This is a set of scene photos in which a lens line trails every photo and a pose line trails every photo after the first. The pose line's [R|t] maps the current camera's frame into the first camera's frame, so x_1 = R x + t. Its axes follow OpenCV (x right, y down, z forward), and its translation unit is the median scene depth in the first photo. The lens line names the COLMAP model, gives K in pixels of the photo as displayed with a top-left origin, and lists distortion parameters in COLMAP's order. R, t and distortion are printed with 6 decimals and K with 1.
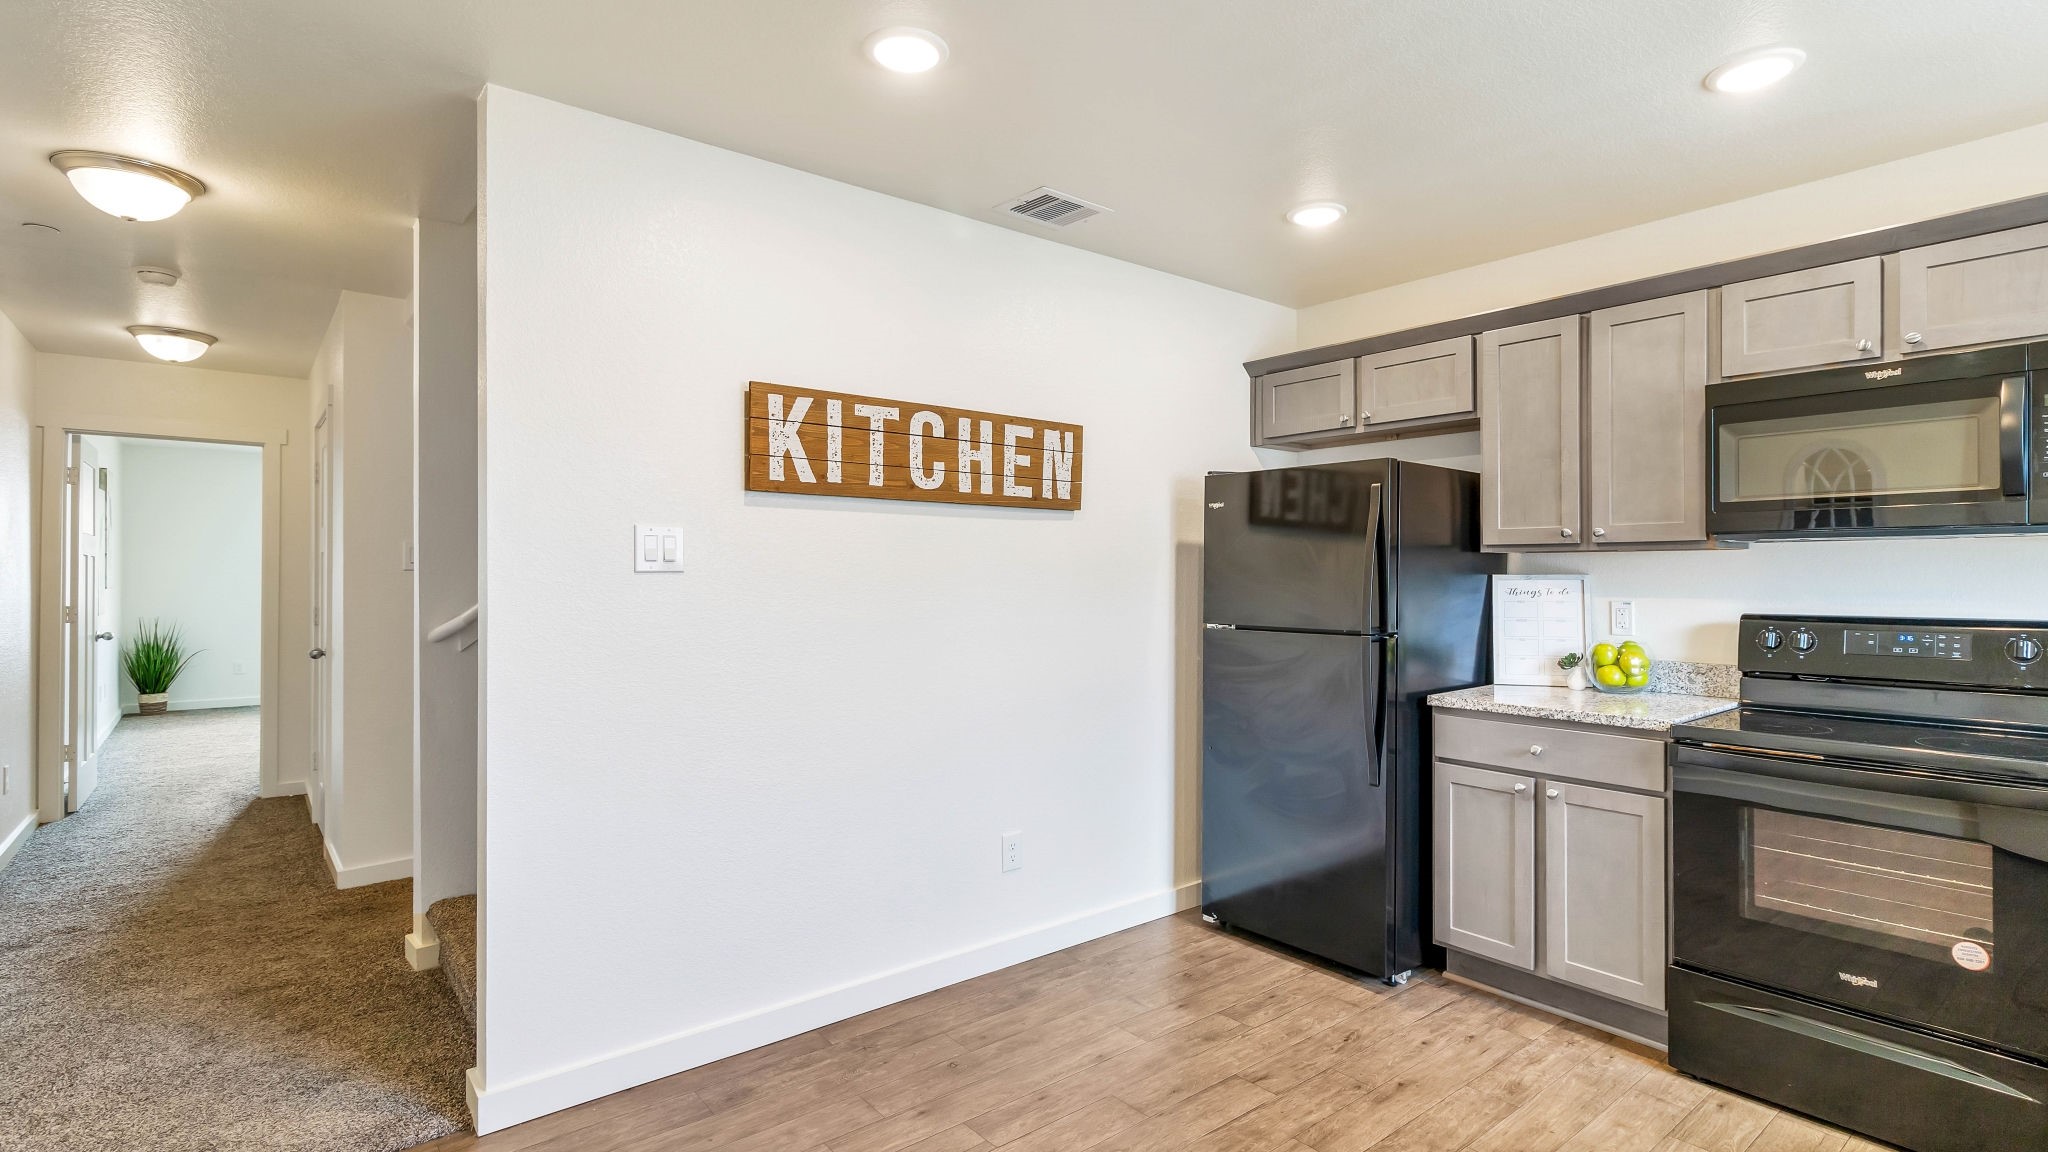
lens RADIAL K [[941.4, 0, 991.7], [0, 941.4, 587.0], [0, 0, 1]] dist [0.000310, 0.000141]
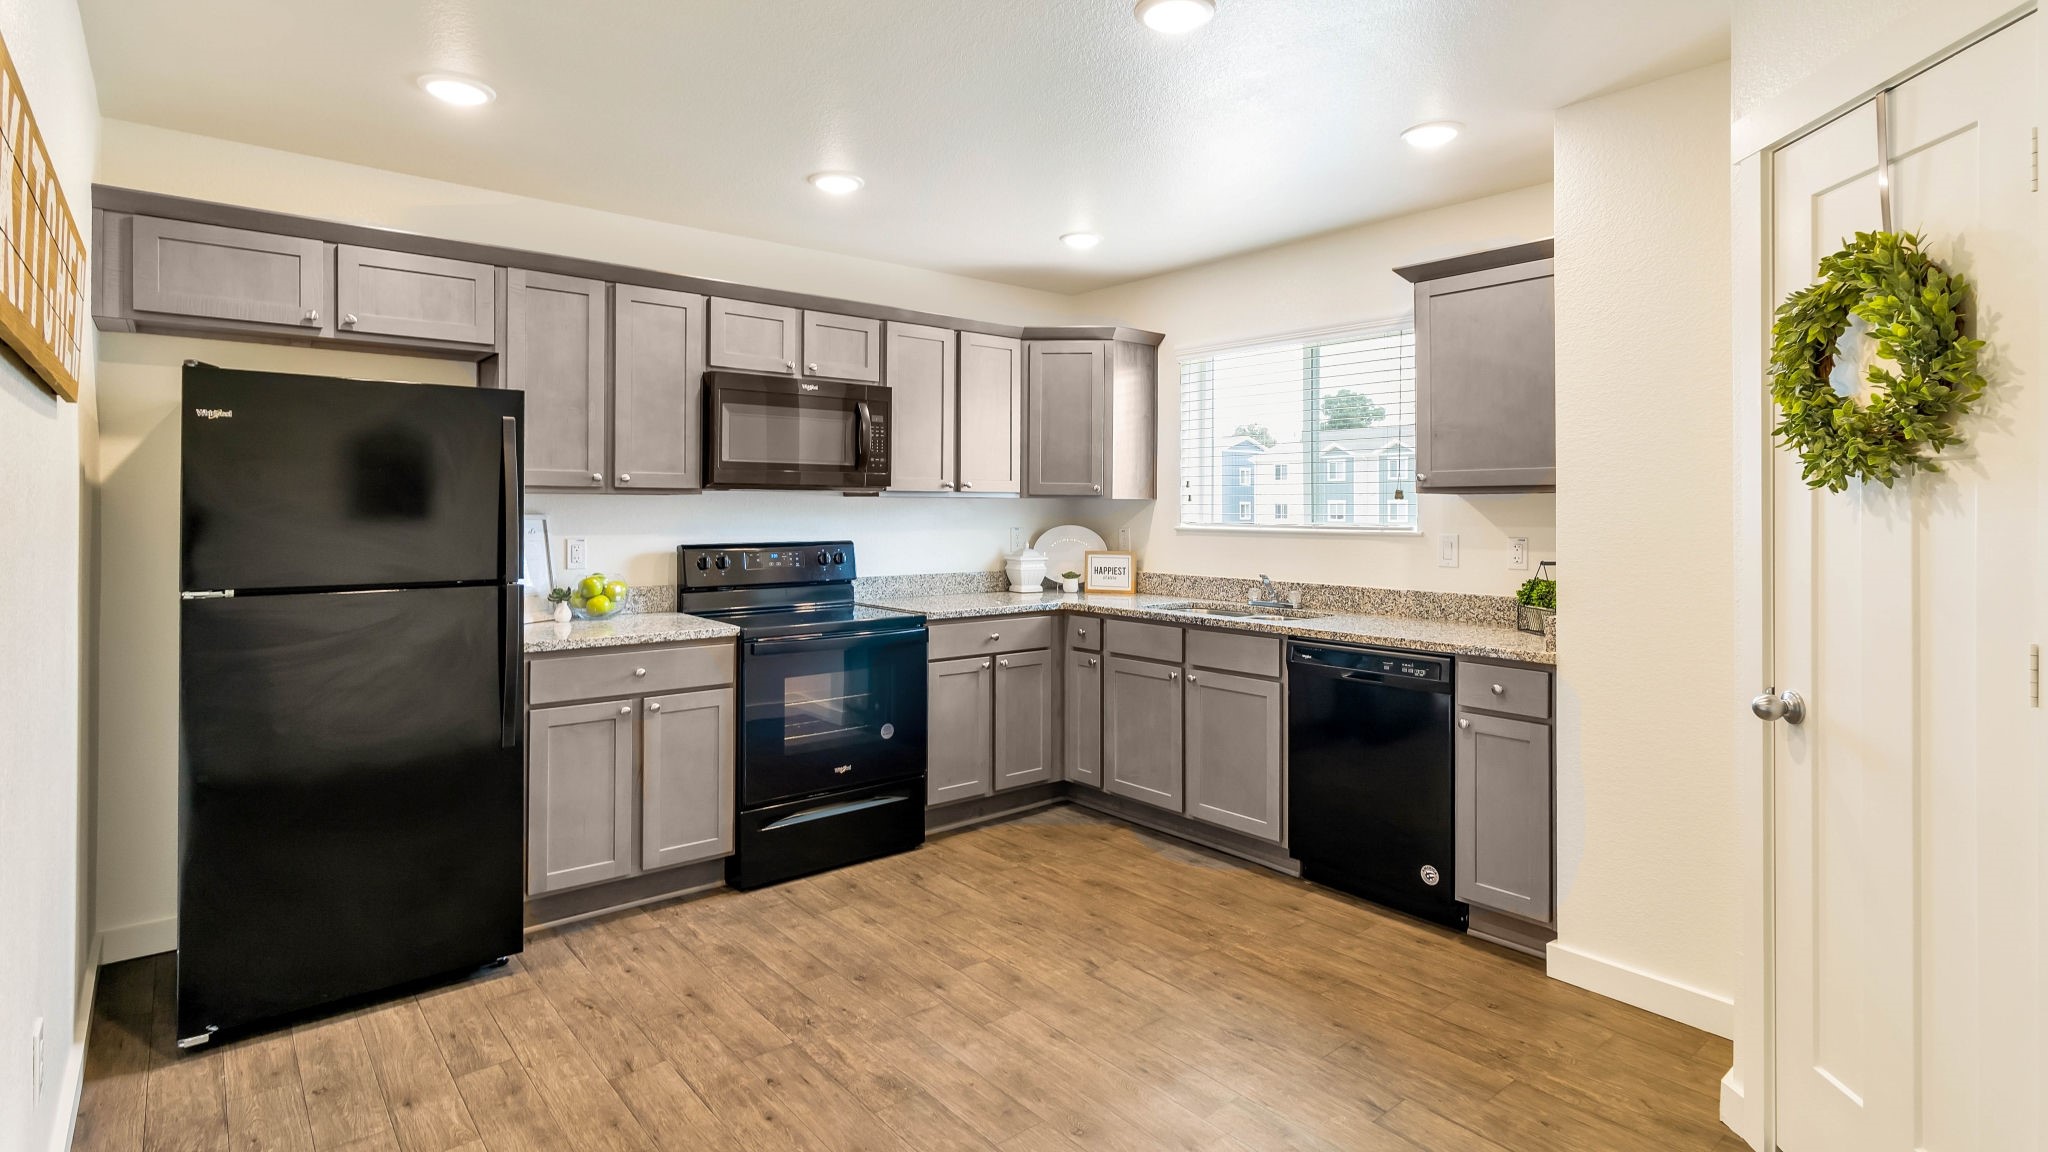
lens RADIAL K [[1026.6, 0, 1041.6], [0, 1026.6, 519.6], [0, 0, 1]] dist [0.002147, 0.000523]
pose [[-0.028219, -0.010349, 0.999548, -0.637746], [0.008868, 0.999904, 0.010603, -0.017217], [-0.999562, 0.009163, -0.028125, 0.543917]]
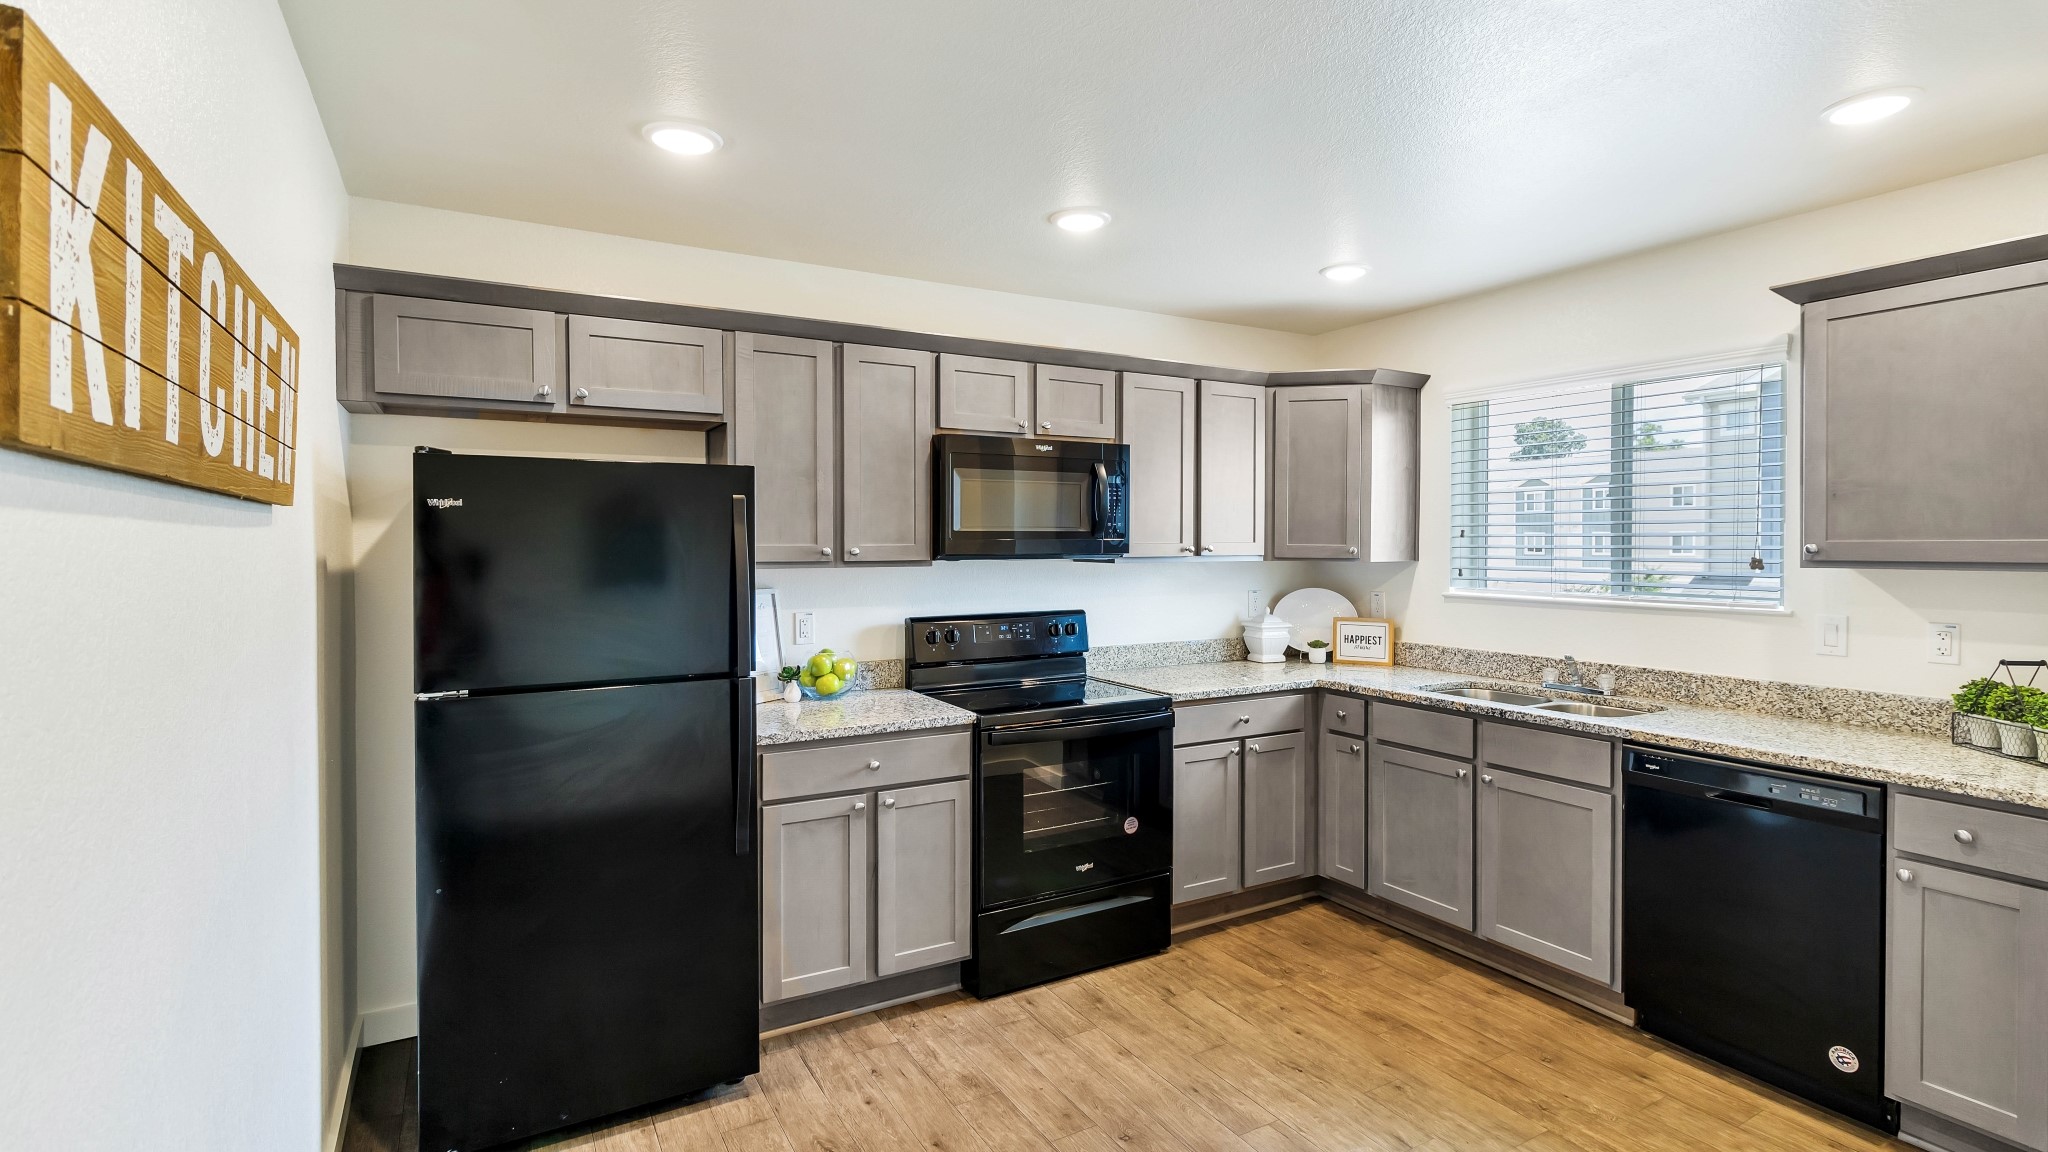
lens RADIAL K [[984.4, 0, 1065.2], [0, 984.4, 562.4], [0, 0, 1]] dist [0.001001, 0.000296]
pose [[0.124749, -0.022106, 0.991942, -0.451746], [0.017070, 0.999652, 0.020131, -0.066148], [-0.992041, 0.014421, 0.125083, 0.639297]]
